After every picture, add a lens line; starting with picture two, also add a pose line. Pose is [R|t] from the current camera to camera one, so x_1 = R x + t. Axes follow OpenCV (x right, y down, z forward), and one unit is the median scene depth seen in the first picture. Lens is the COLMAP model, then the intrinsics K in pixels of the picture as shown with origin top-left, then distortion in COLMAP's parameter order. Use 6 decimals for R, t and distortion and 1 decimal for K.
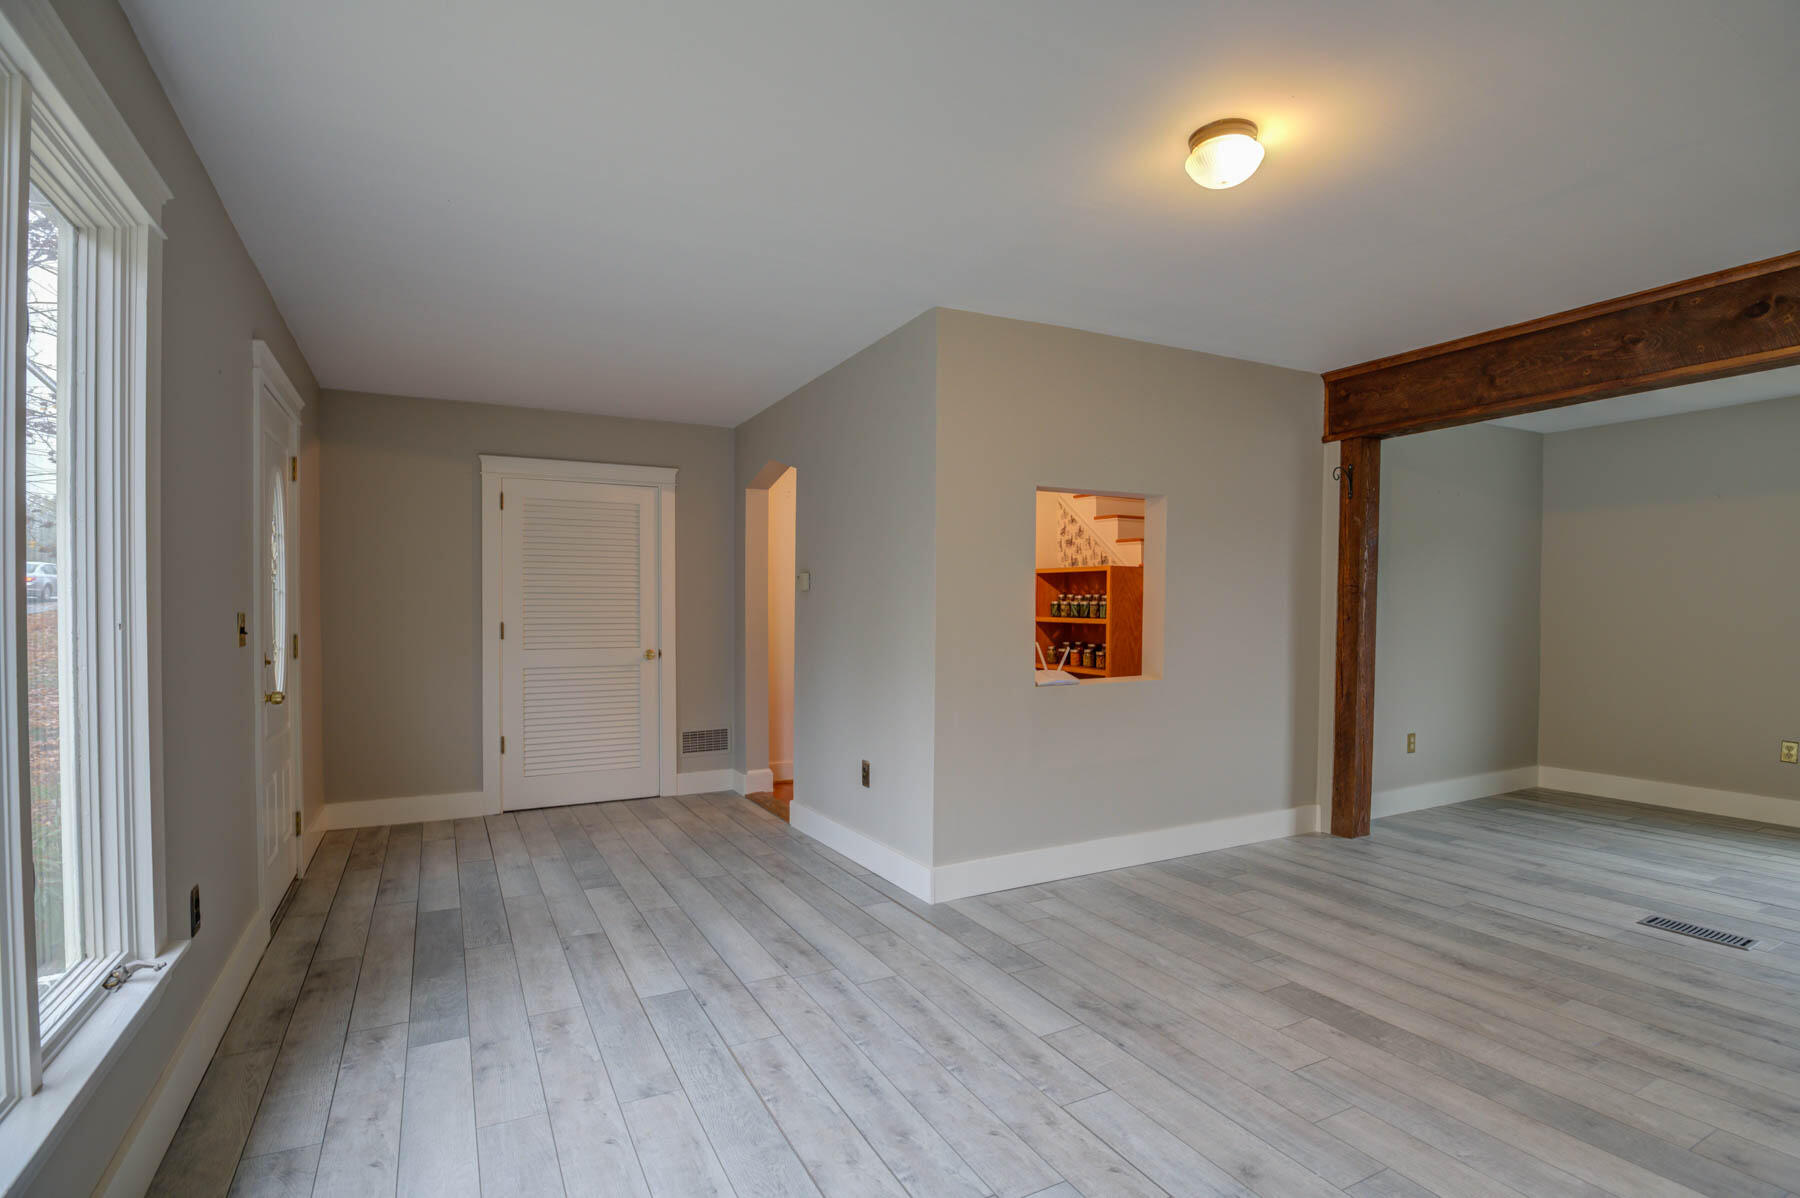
lens RADIAL K [[879.6, 0, 900.2], [0, 879.6, 603.1], [0, 0, 1]] dist [-0.021033, 0.000050]
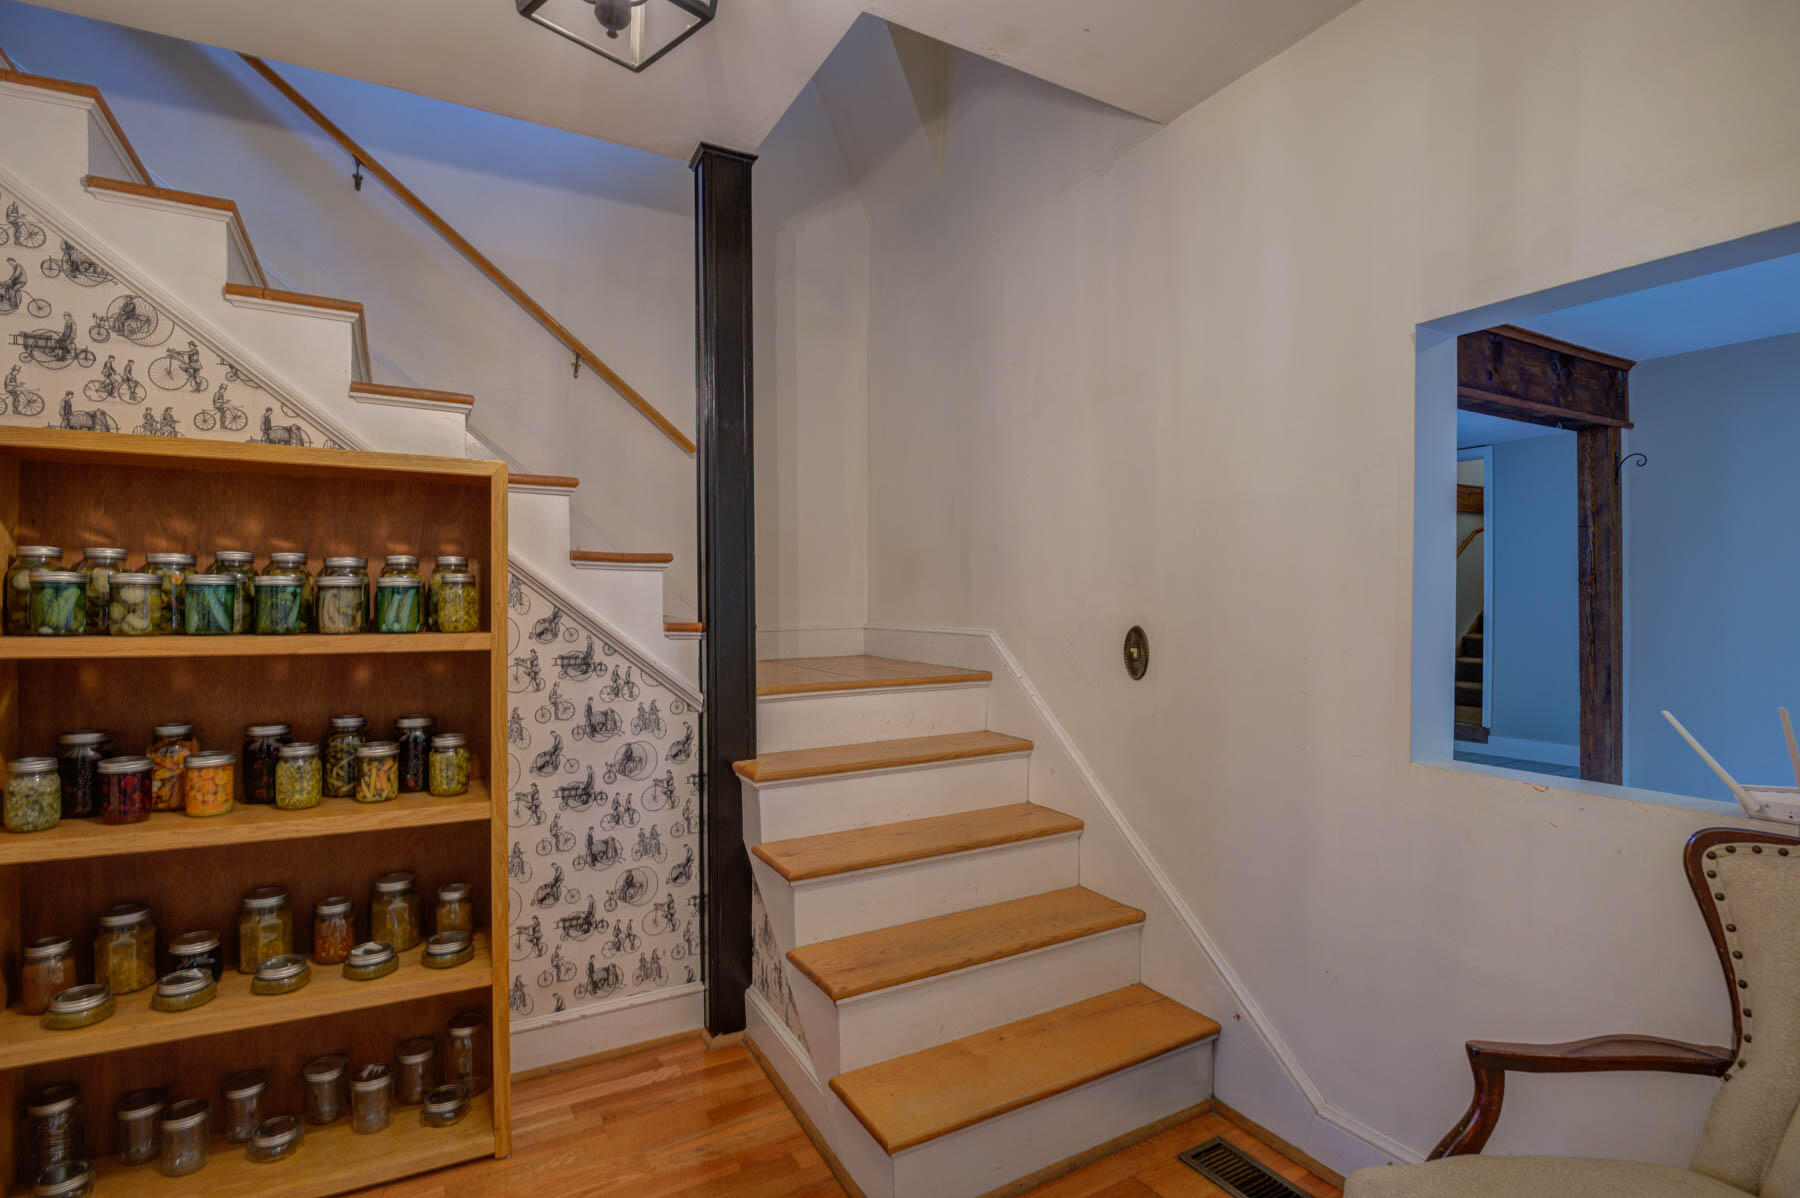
lens RADIAL K [[879.6, 0, 901.2], [0, 879.6, 595.1], [0, 0, 1]] dist [-0.021033, 0.000050]
pose [[-0.038836, -0.005759, 0.999229, -0.070758], [0.008699, 0.999944, 0.006101, 0.004797], [-0.999208, 0.008929, -0.038783, 0.784251]]
